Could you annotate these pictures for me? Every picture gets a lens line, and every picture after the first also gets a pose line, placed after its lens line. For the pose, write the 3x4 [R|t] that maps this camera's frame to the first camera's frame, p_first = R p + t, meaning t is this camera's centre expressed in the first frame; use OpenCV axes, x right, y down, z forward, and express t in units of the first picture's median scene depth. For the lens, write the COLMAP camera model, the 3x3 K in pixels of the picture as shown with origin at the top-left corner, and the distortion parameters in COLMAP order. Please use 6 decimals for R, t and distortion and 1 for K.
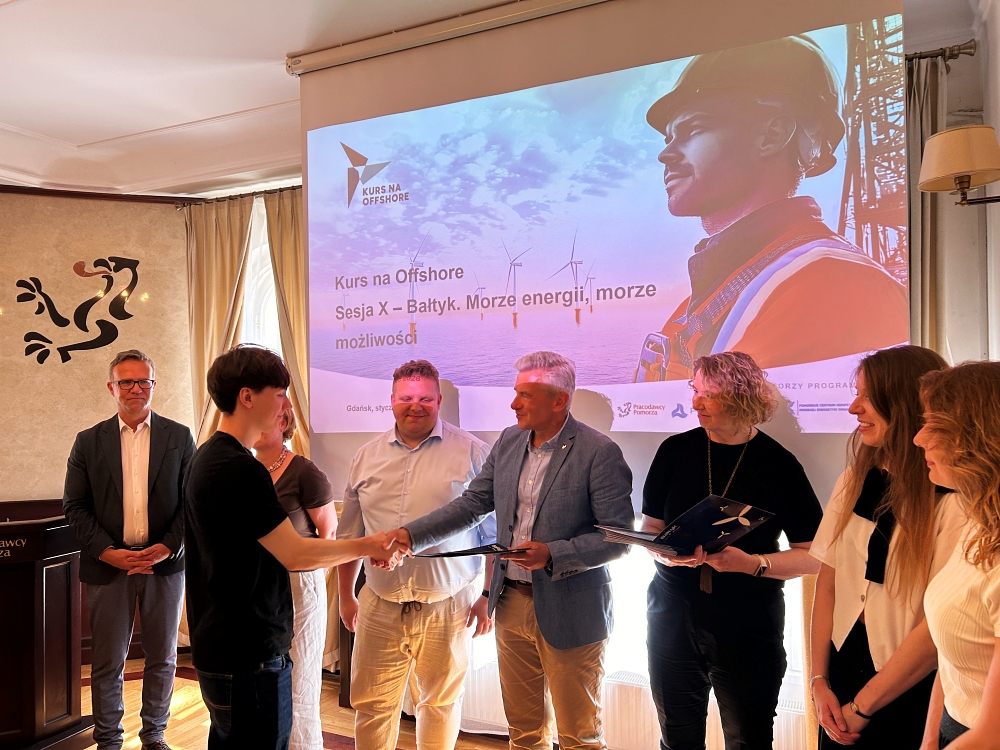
lens RADIAL K [[781.4, 0, 497.4], [0, 781.4, 388.0], [0, 0, 1]] dist [0.018935, -0.007335]
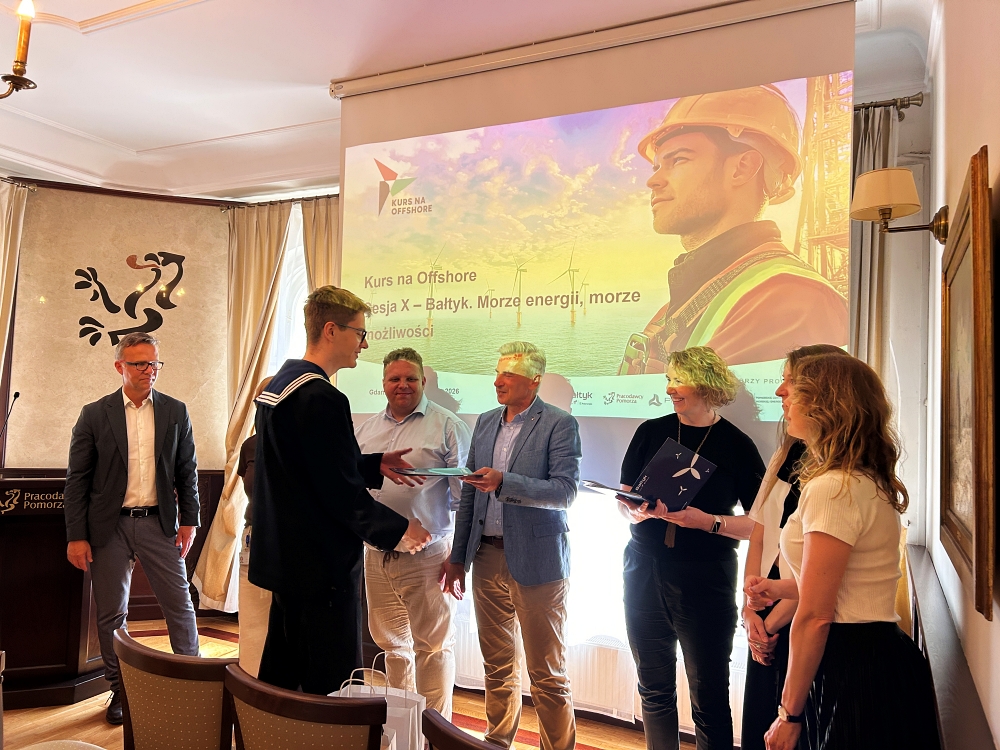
lens RADIAL K [[781.4, 0, 494.7], [0, 781.4, 386.0], [0, 0, 1]] dist [0.018935, -0.007335]
pose [[0.998801, 0.042151, -0.024905, 0.018291], [-0.042575, 0.998953, -0.016752, 0.030663], [0.024173, 0.017793, 0.999549, -0.137720]]
